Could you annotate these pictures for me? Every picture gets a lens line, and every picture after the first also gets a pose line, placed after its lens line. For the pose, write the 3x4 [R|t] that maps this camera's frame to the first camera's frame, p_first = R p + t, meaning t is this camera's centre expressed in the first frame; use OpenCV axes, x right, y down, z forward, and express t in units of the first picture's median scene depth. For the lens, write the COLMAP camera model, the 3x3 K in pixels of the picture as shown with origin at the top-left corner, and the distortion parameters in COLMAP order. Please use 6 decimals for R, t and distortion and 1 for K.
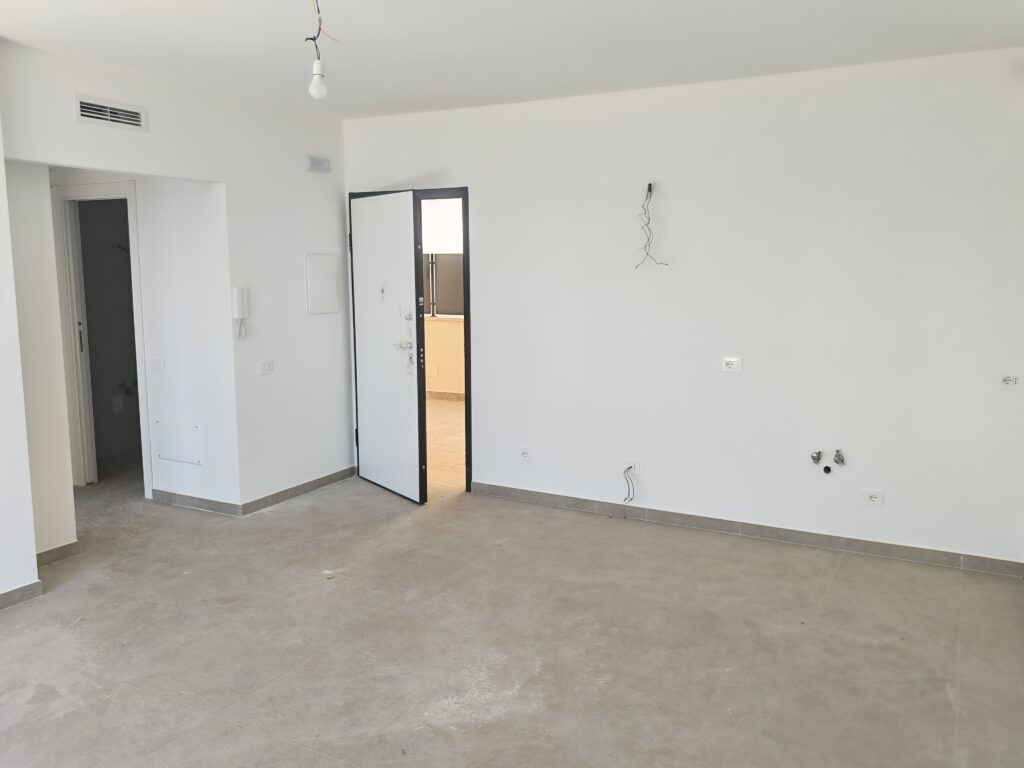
lens RADIAL K [[829.3, 0, 512.0], [0, 829.3, 384.0], [0, 0, 1]] dist [0.010825, 0.001245]
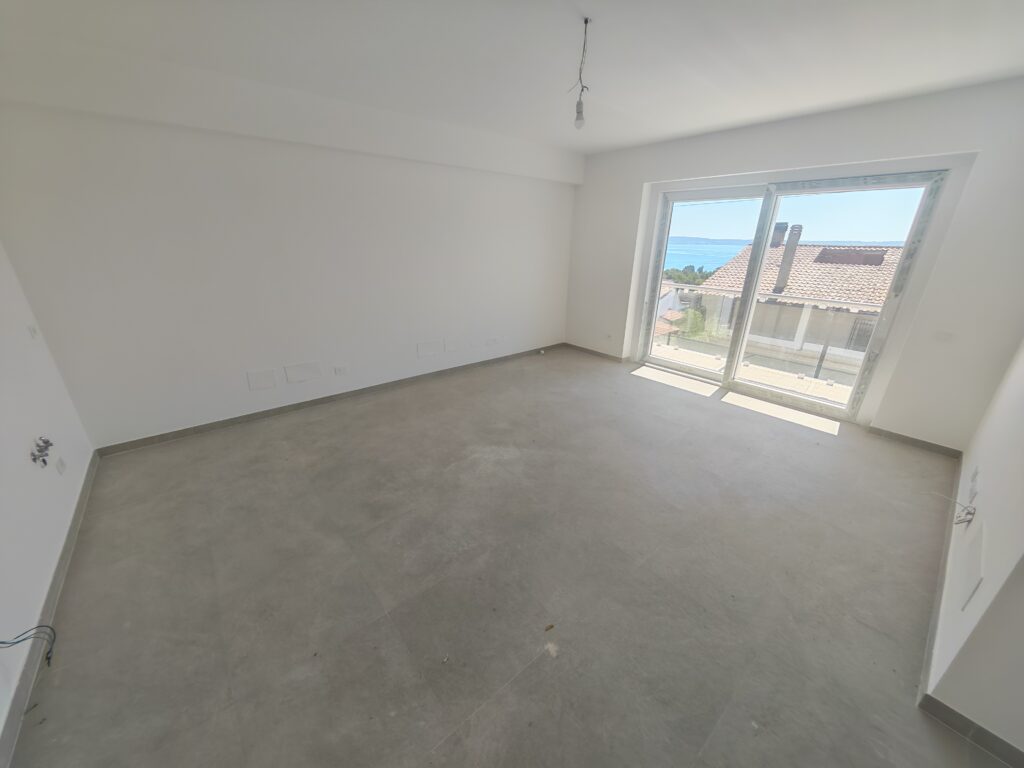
lens RADIAL K [[385.7, 0, 512.0], [0, 385.7, 384.0], [0, 0, 1]] dist [0.000252, 0.003797]
pose [[-0.932967, -0.139183, 0.331965, -0.340207], [0.040320, 0.876010, 0.480604, -0.221756], [-0.357697, 0.461772, -0.811677, 1.482068]]
